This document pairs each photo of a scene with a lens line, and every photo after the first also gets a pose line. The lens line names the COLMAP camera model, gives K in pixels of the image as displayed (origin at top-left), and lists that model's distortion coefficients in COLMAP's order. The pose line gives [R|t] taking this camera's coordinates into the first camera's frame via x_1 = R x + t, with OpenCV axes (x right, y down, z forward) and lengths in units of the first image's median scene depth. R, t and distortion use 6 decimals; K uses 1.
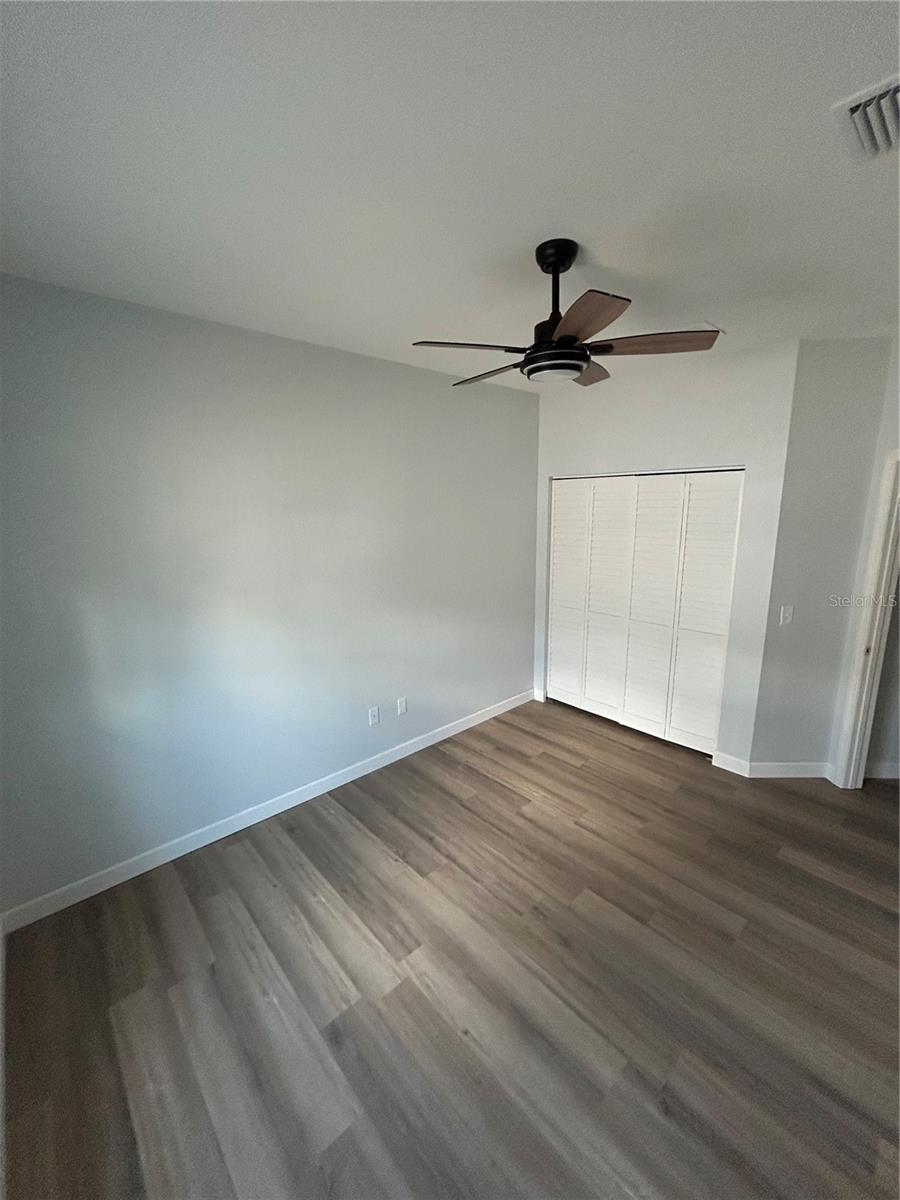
lens RADIAL K [[482.7, 0, 450.1], [0, 482.7, 600.1], [0, 0, 1]] dist [-0.015004, -0.000078]
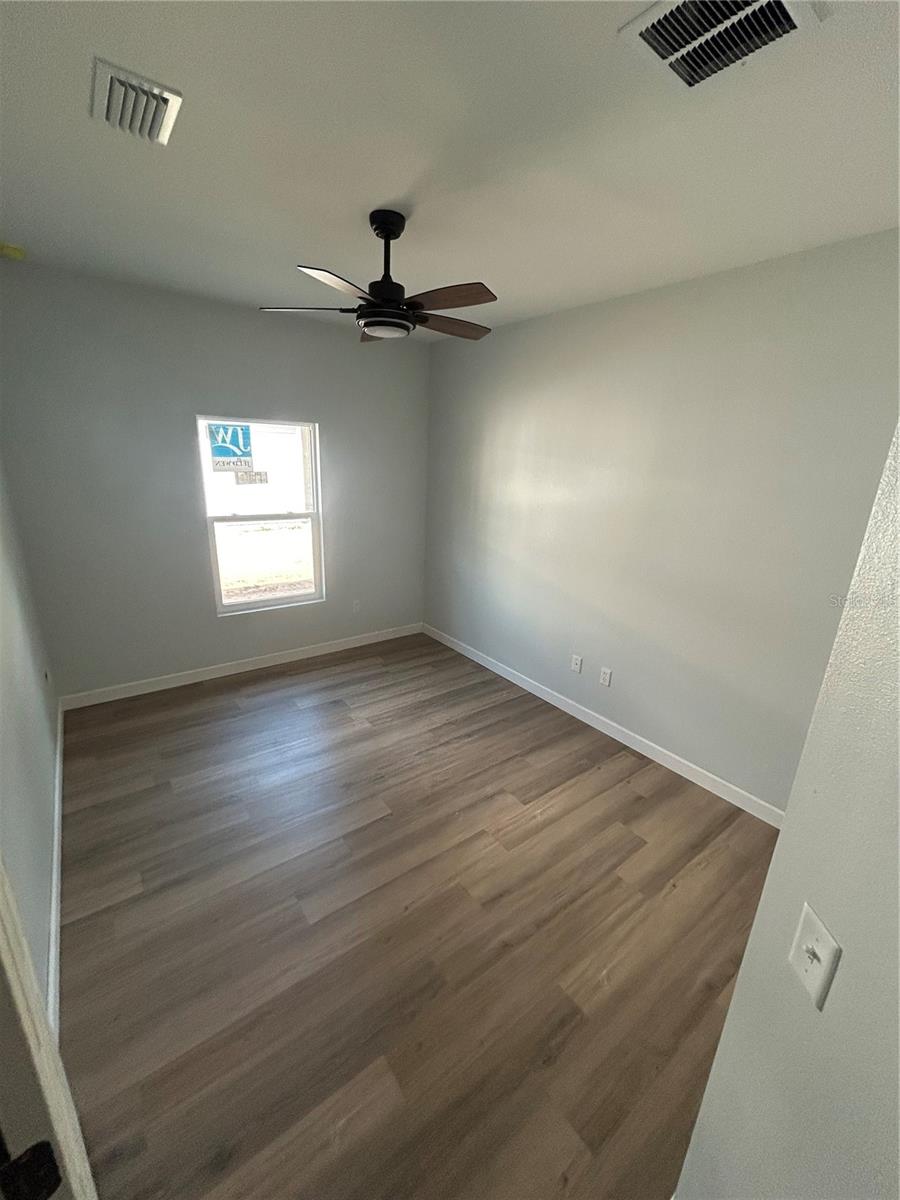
lens RADIAL K [[482.7, 0, 452.5], [0, 482.7, 596.5], [0, 0, 1]] dist [-0.015004, -0.000078]
pose [[-0.077721, 0.302451, -0.949991, 0.951078], [-0.254038, 0.915412, 0.312226, -0.176020], [0.964066, 0.265601, 0.005688, 0.820700]]
